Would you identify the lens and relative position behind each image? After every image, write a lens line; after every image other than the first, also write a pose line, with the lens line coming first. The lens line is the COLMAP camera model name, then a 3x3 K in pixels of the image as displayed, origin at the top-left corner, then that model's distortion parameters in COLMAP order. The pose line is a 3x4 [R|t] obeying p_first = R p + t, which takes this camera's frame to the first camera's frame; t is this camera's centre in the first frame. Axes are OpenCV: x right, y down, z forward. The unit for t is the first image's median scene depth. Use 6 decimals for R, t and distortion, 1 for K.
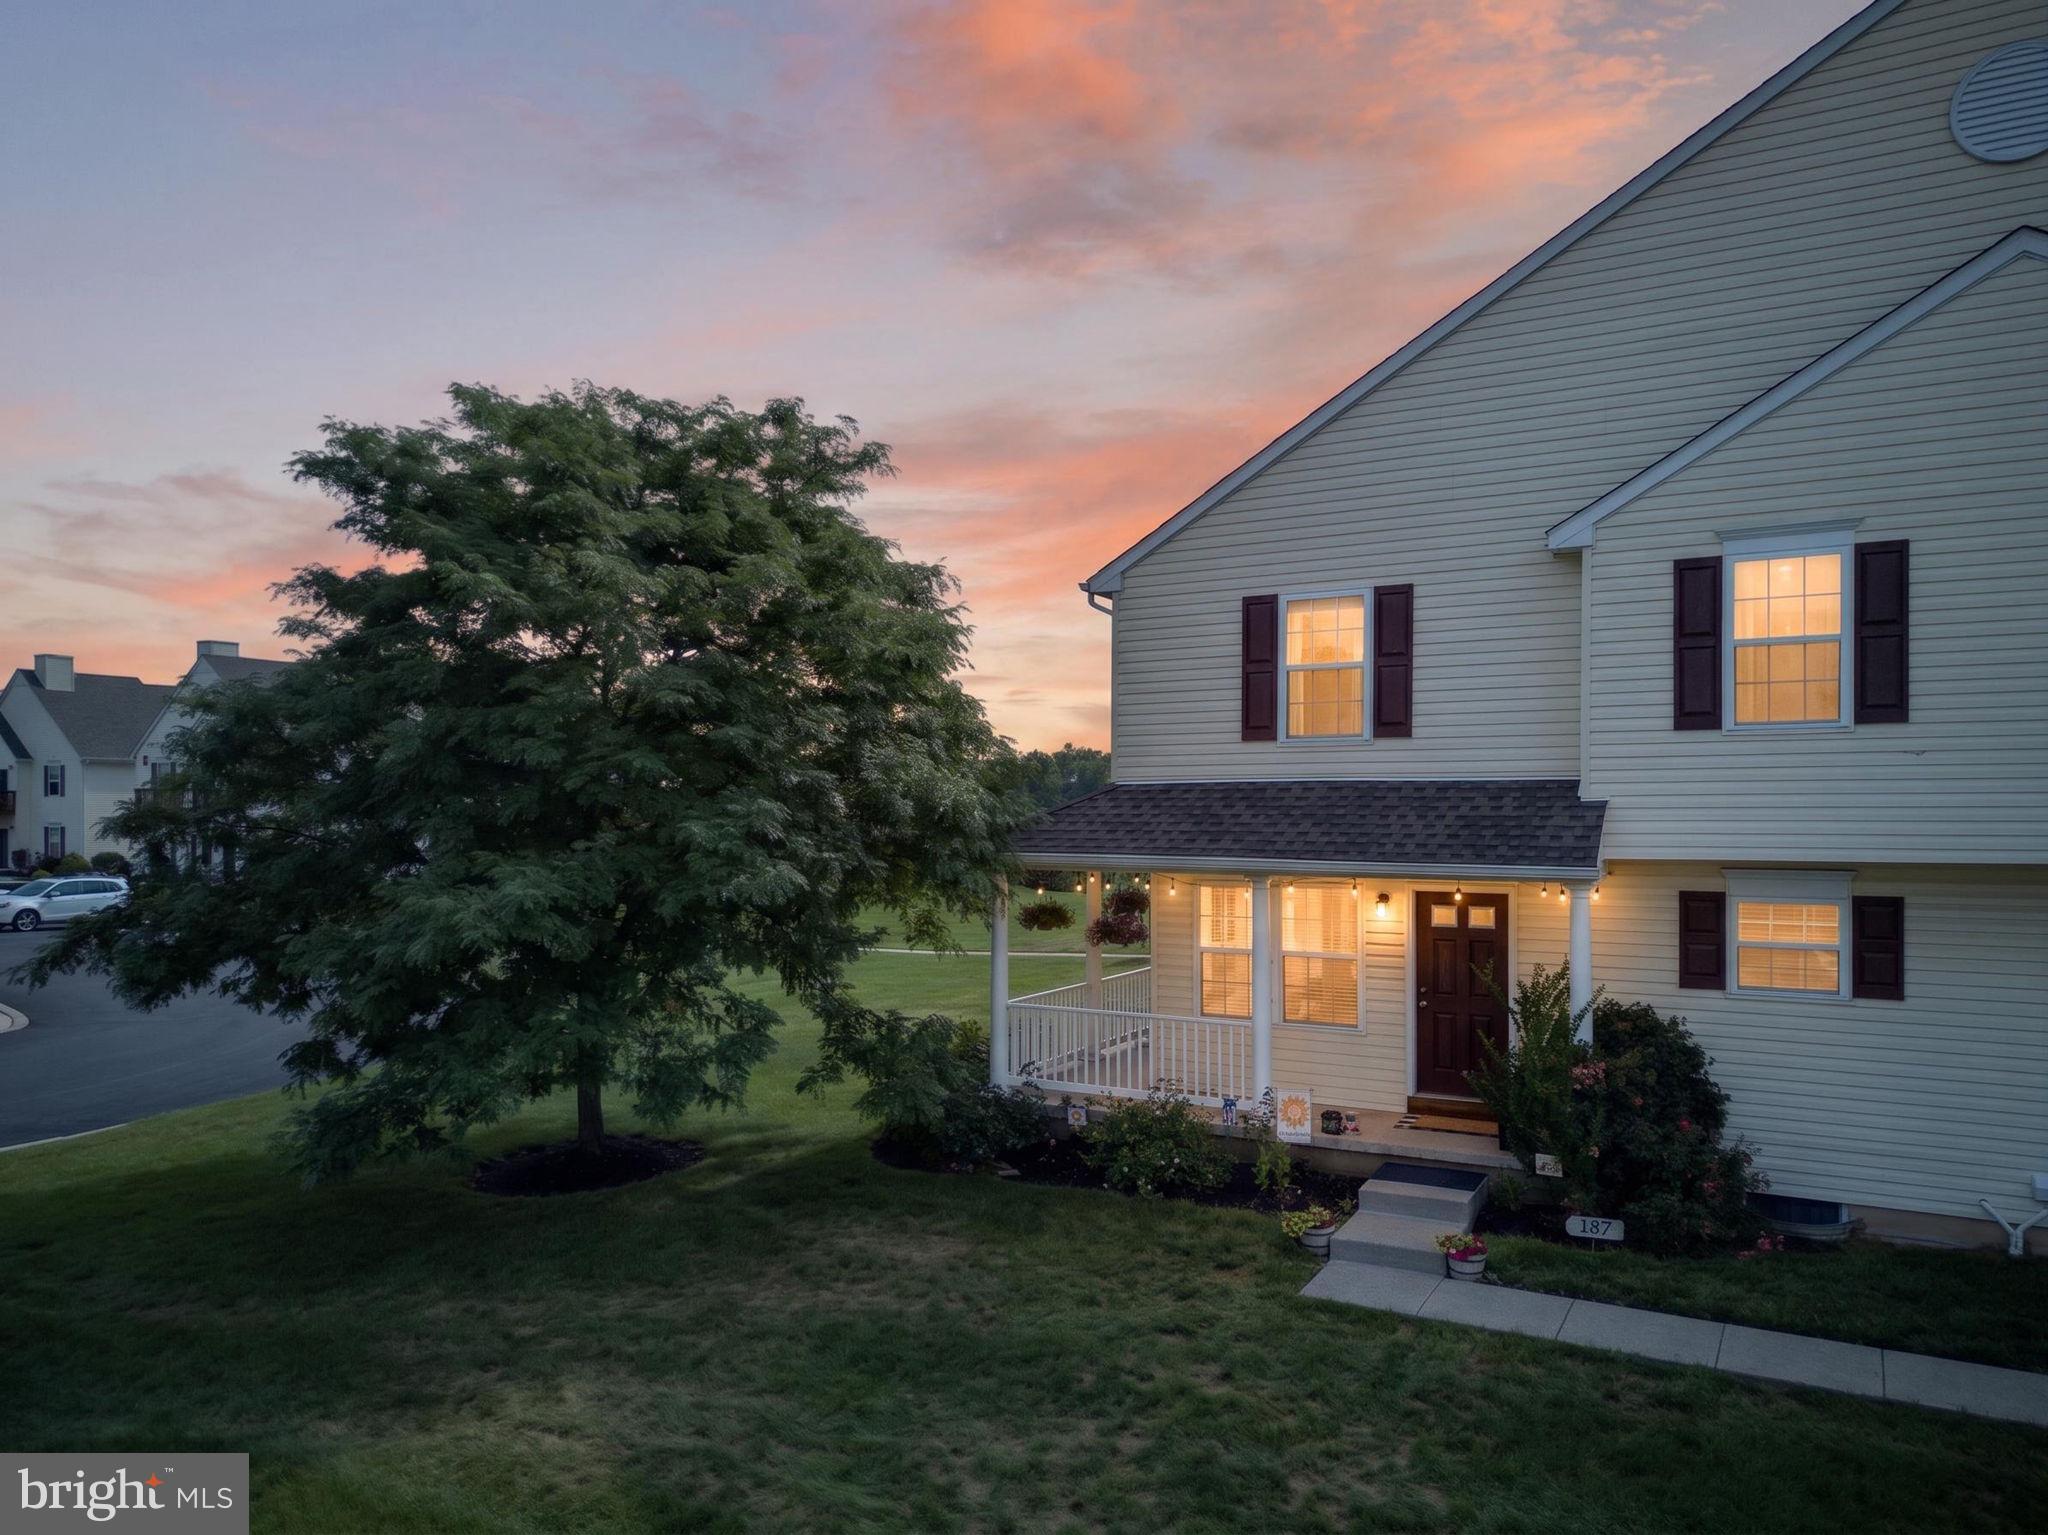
lens RADIAL K [[1455.1, 0, 1025.8], [0, 1455.1, 803.8], [0, 0, 1]] dist [0.050464, -0.029197]
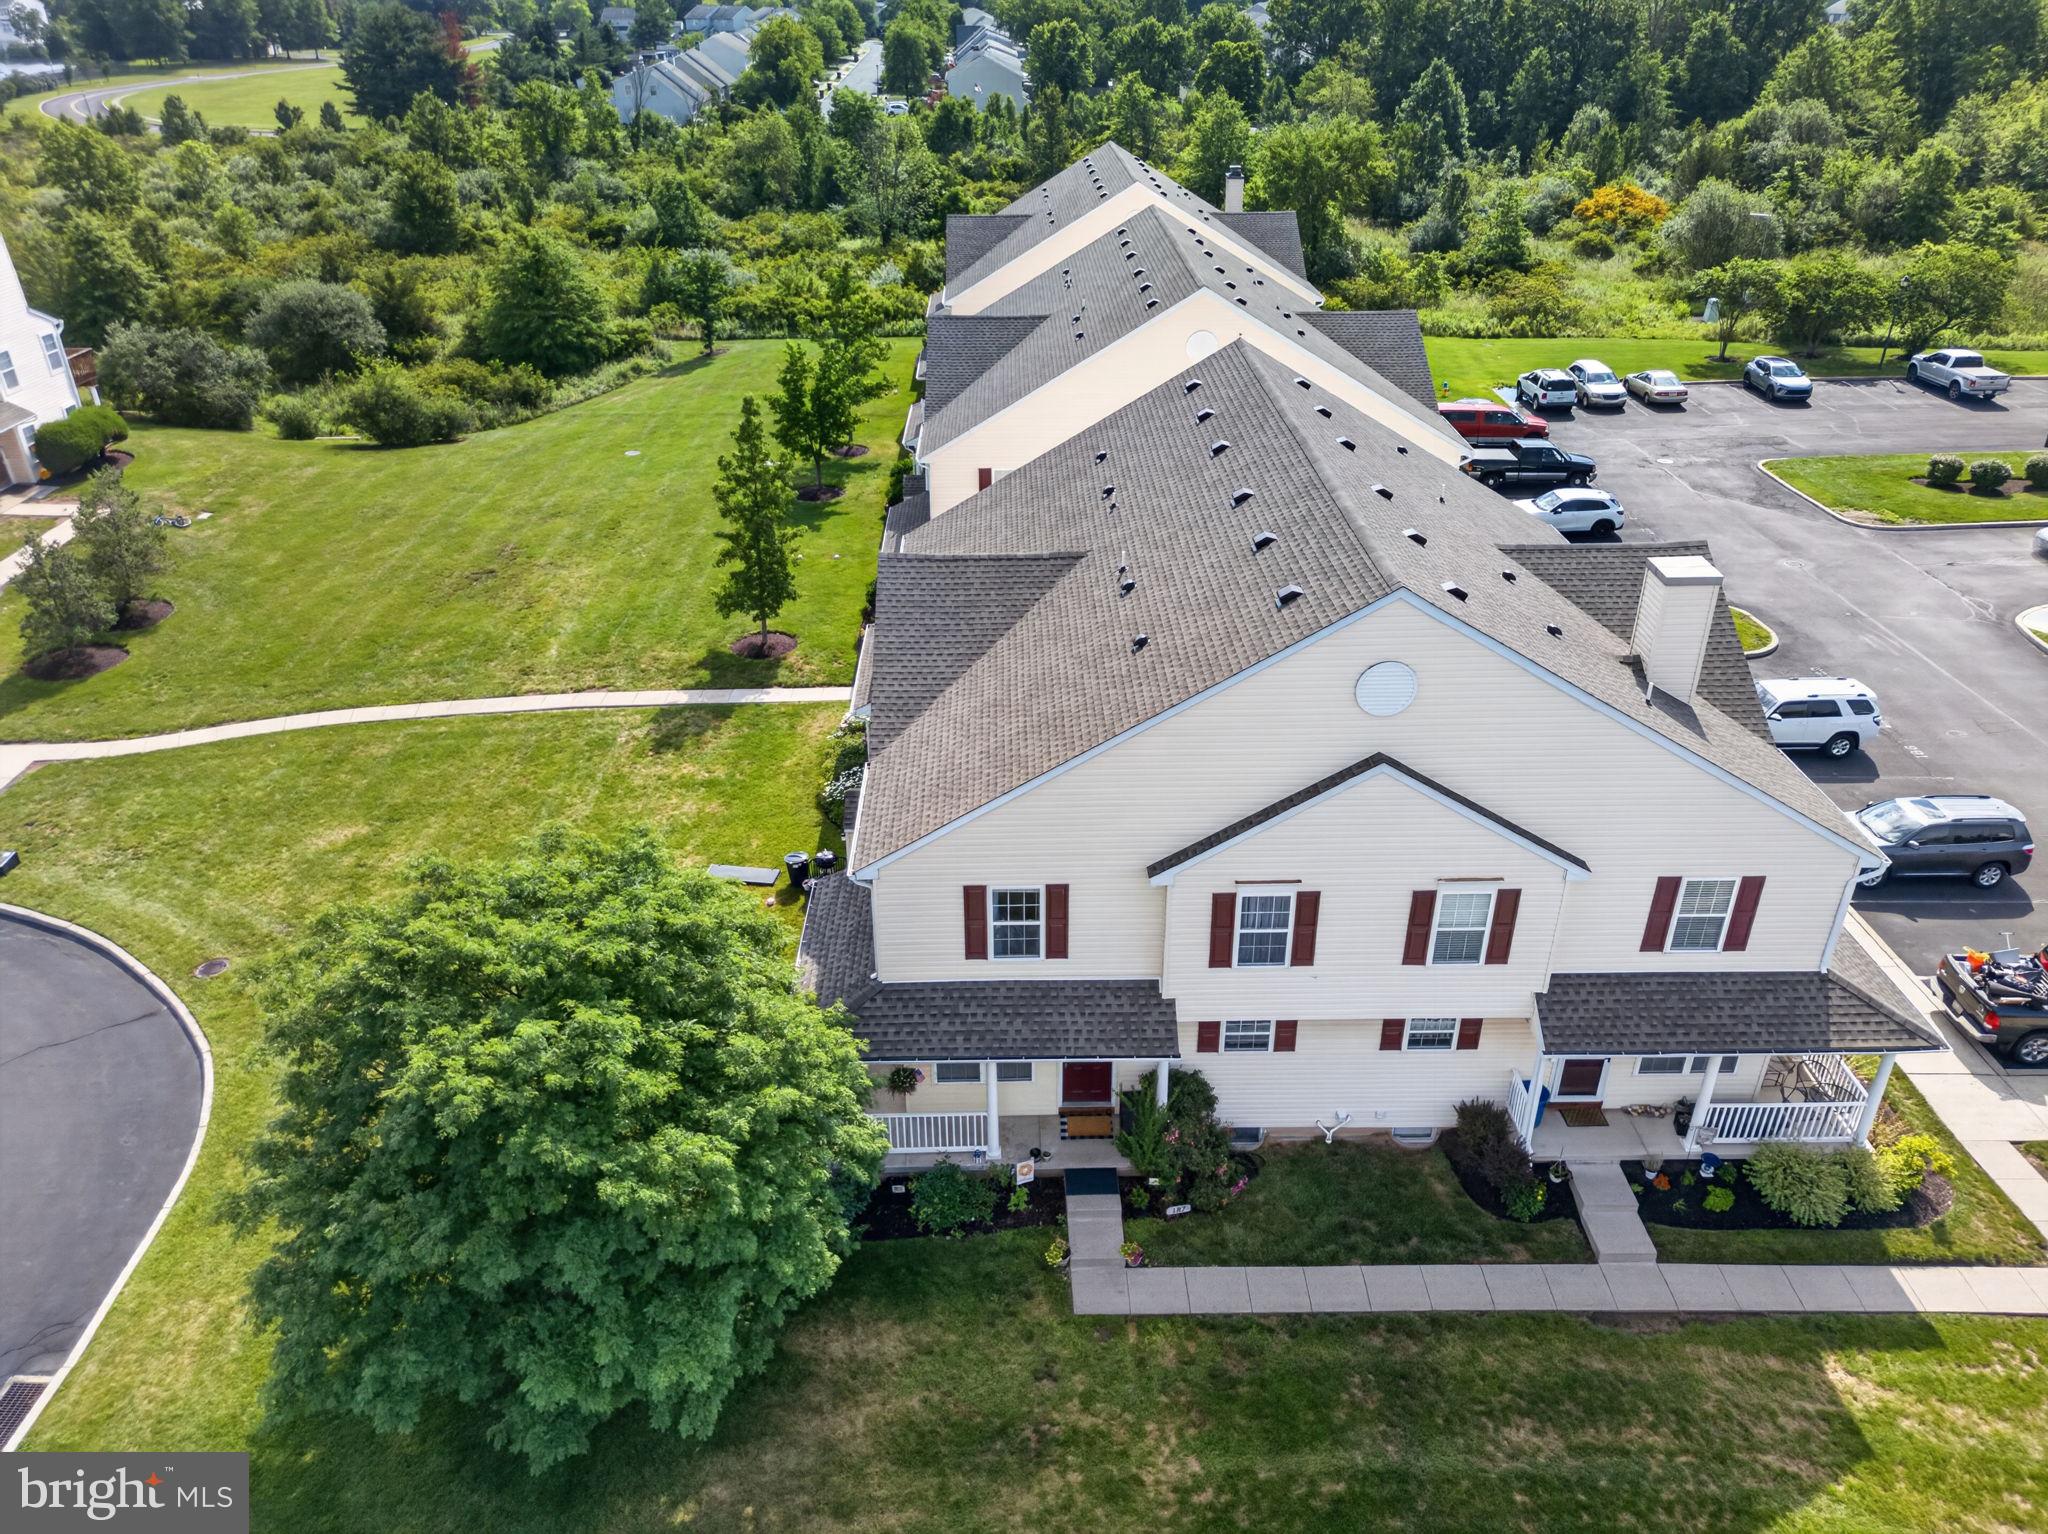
lens RADIAL K [[1455.1, 0, 1014.5], [0, 1455.1, 748.5], [0, 0, 1]] dist [0.050464, -0.029197]
pose [[0.874545, -0.236497, 0.423368, -0.505875], [0.009401, 0.881127, 0.472786, -1.182845], [-0.484854, -0.409492, 0.772808, -0.219197]]
